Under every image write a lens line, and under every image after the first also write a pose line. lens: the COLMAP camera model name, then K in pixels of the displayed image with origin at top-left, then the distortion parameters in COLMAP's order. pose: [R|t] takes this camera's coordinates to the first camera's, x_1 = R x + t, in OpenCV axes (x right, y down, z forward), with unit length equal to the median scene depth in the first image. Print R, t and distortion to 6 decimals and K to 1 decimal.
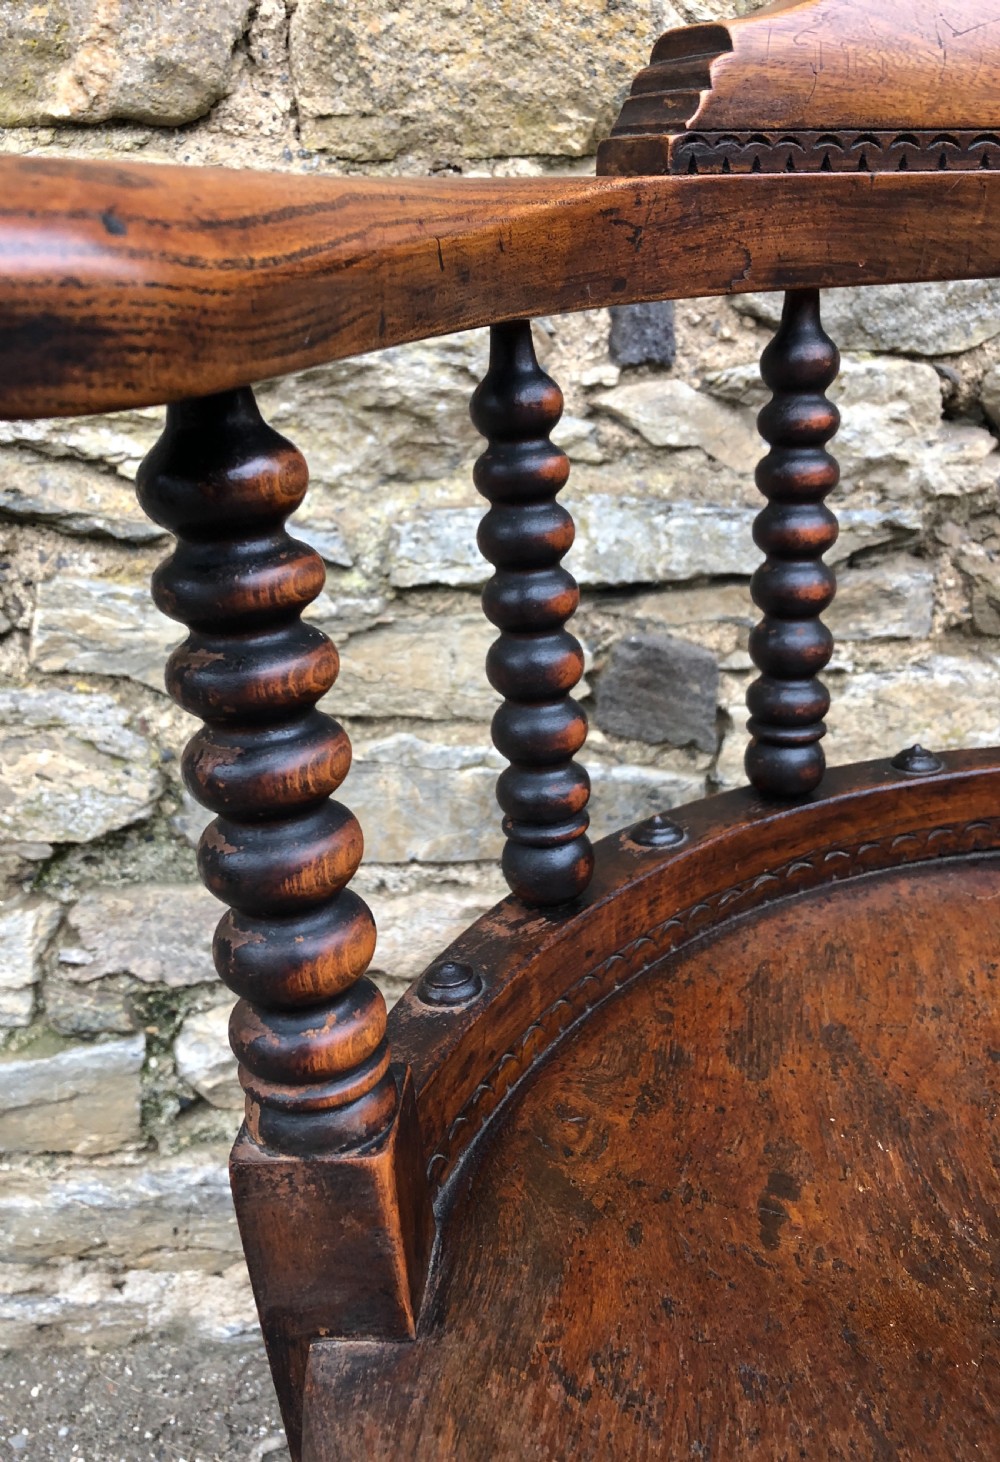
lens RADIAL K [[1224.1, 0, 454.0], [0, 1224.1, 712.2], [0, 0, 1]] dist [-0.000551, 0.015440]
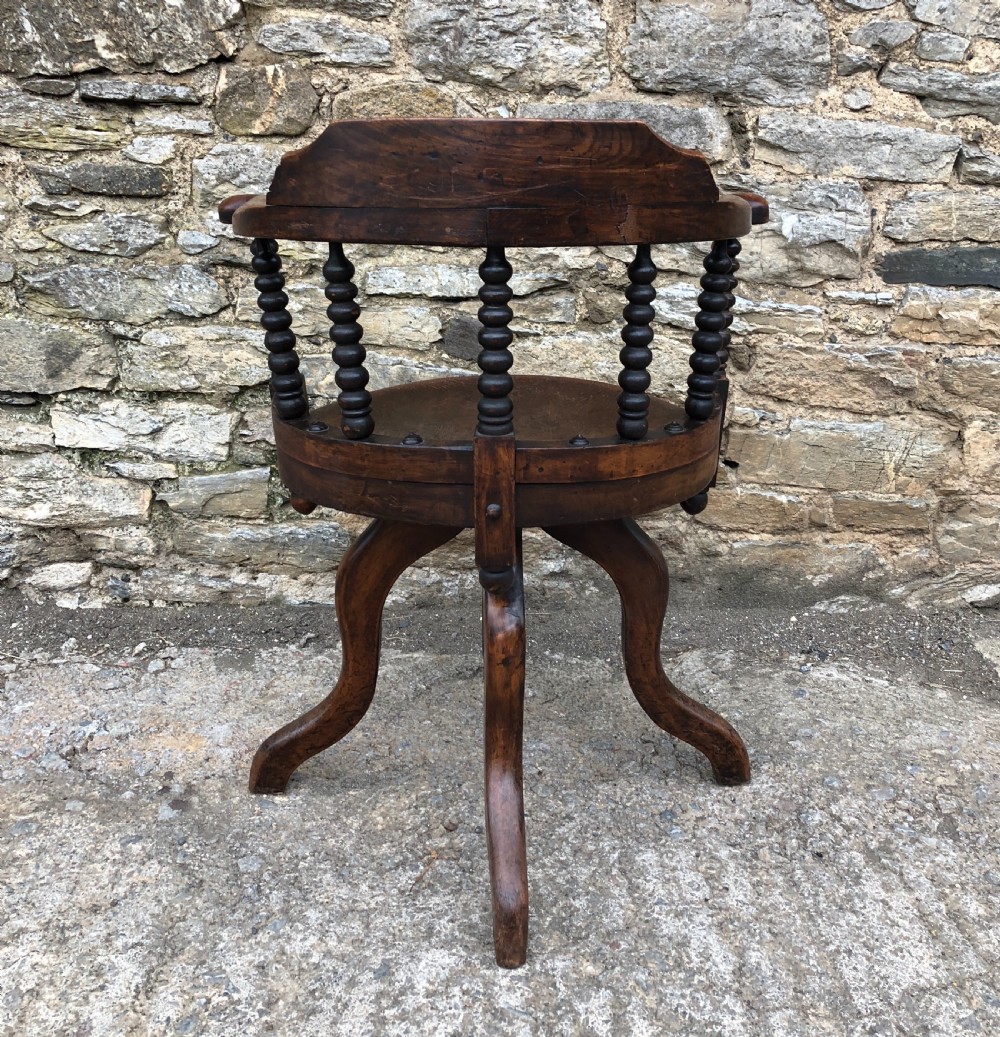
lens RADIAL K [[1142.1, 0, 526.4], [0, 1142.1, 431.1], [0, 0, 1]] dist [0.053402, -0.084045]
pose [[0.997259, 0.036070, -0.064603, 0.489533], [-0.040152, 0.997203, -0.063034, 0.353874], [0.062149, 0.065455, 0.995918, -1.531199]]
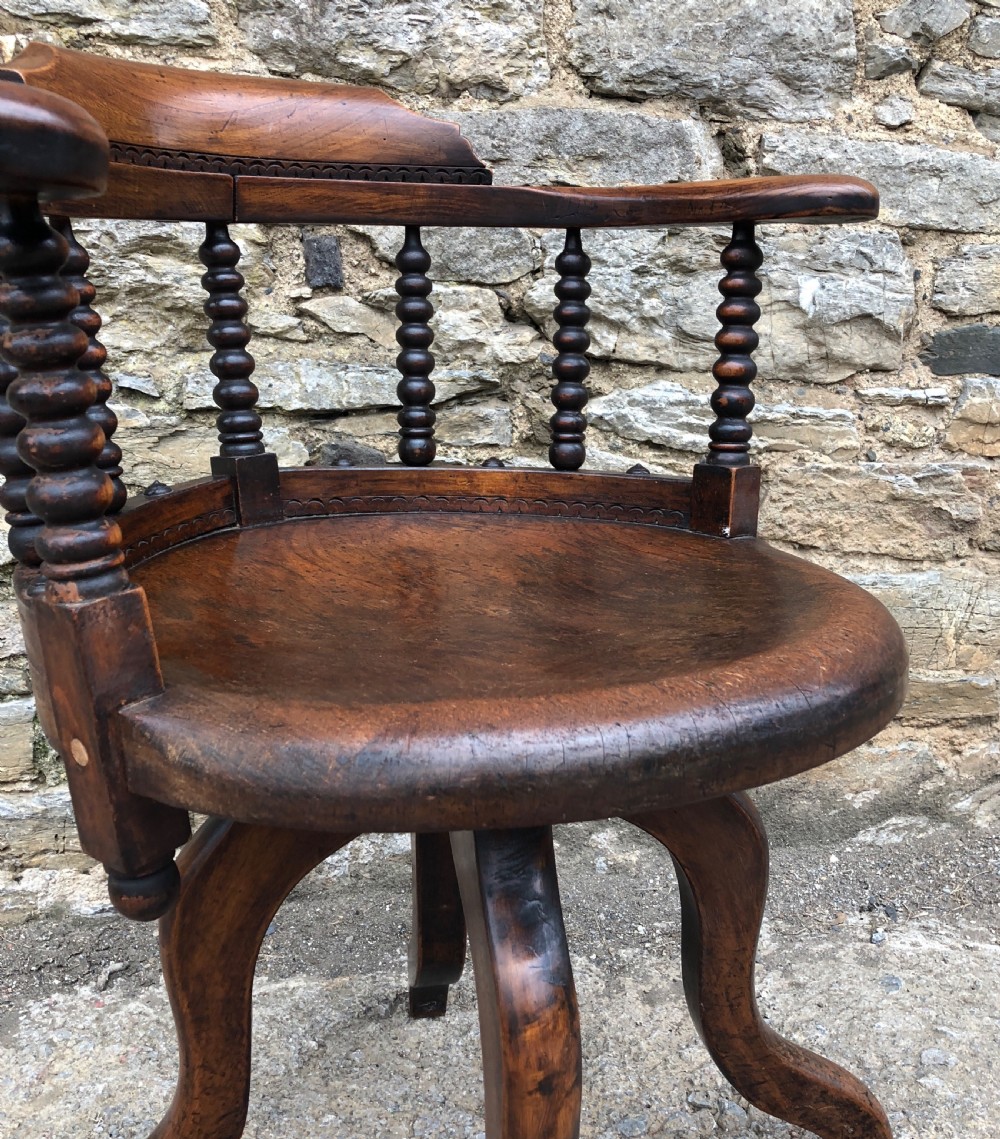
lens RADIAL K [[1154.6, 0, 524.7], [0, 1154.6, 545.4], [0, 0, 1]] dist [0.018527, 0.004691]
pose [[0.995259, -0.020690, 0.095034, 0.269883], [0.033173, 0.990733, -0.131714, 0.320415], [-0.091429, 0.134242, 0.986722, -0.643808]]
